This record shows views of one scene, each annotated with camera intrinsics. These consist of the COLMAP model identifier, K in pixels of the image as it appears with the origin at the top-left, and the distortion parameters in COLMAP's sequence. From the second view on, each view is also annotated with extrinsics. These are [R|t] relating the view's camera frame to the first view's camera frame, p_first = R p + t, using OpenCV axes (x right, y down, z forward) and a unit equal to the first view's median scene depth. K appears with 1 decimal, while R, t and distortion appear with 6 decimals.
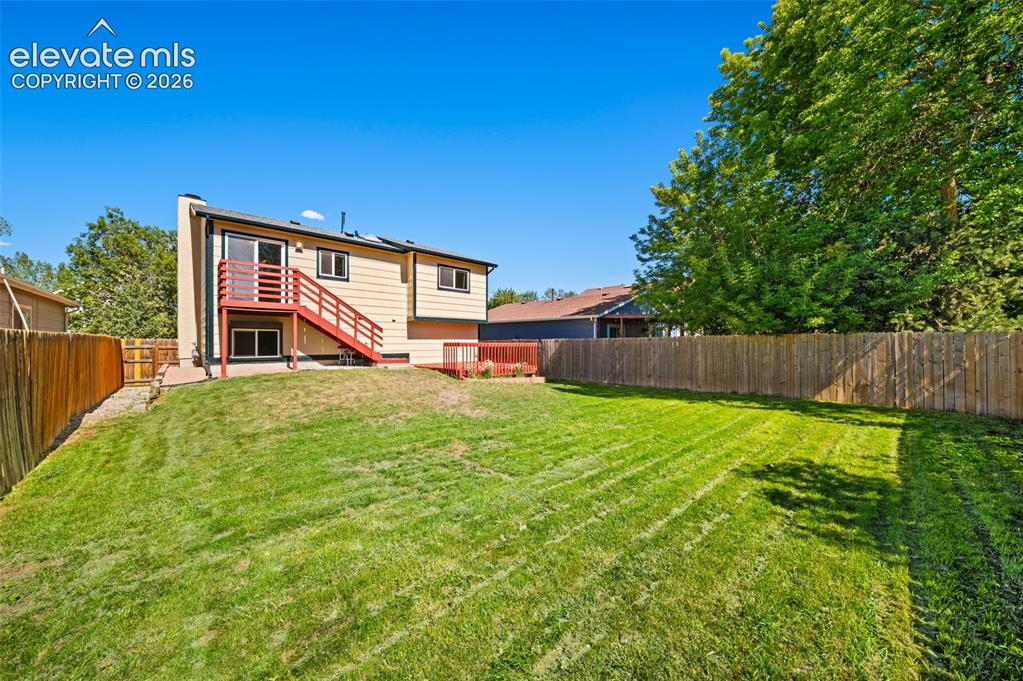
lens RADIAL K [[358.4, 0, 502.8], [0, 358.4, 342.3], [0, 0, 1]] dist [0.003183, -0.001872]
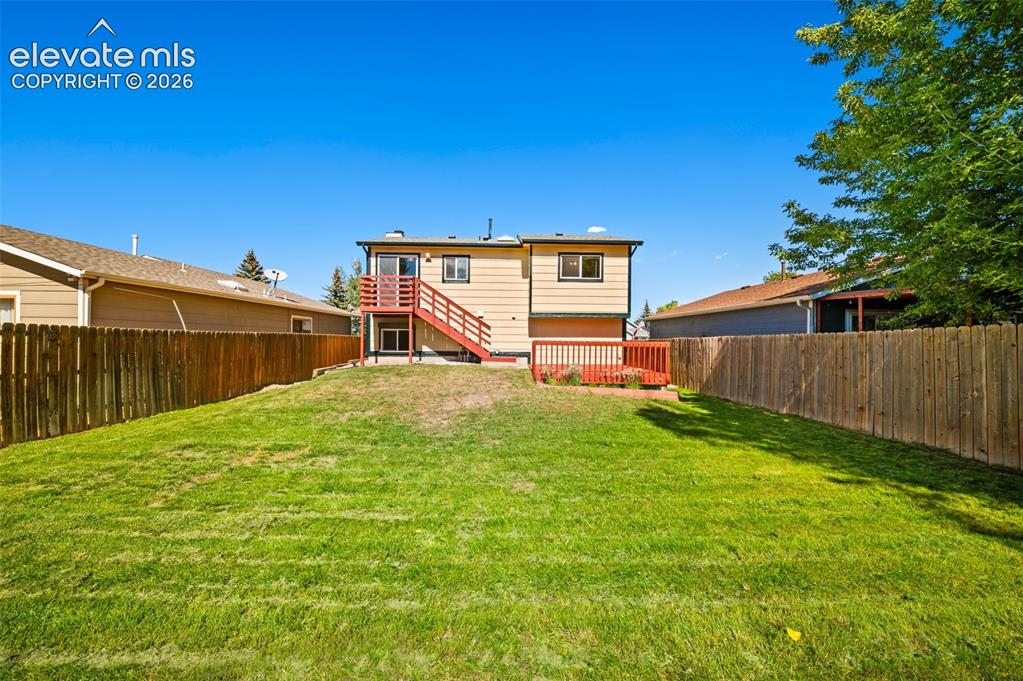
lens RADIAL K [[358.4, 0, 511.4], [0, 358.4, 335.6], [0, 0, 1]] dist [0.003183, -0.001872]
pose [[0.744378, -0.005931, -0.667732, 0.369920], [-0.007327, 0.999828, -0.017048, 0.004078], [0.667718, 0.017583, 0.744207, 0.298805]]
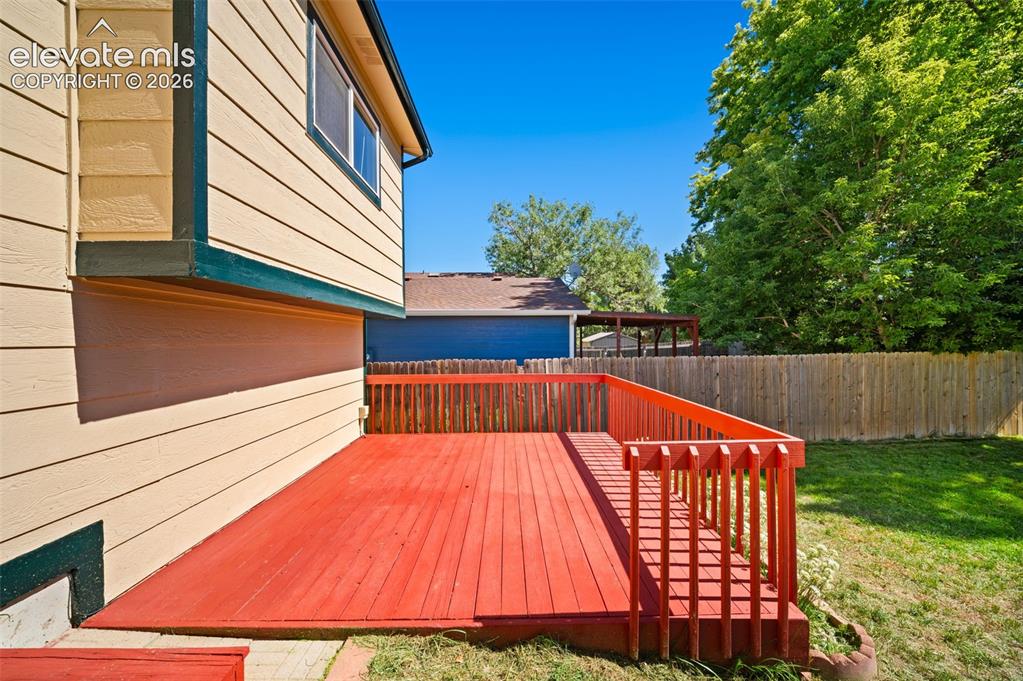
lens RADIAL K [[358.4, 0, 518.7], [0, 358.4, 340.5], [0, 0, 1]] dist [0.003183, -0.001872]
pose [[0.675706, -0.005407, 0.737151, -0.285136], [0.009130, 0.999958, -0.001035, -0.038861], [-0.737114, 0.007430, 0.675727, 0.893744]]
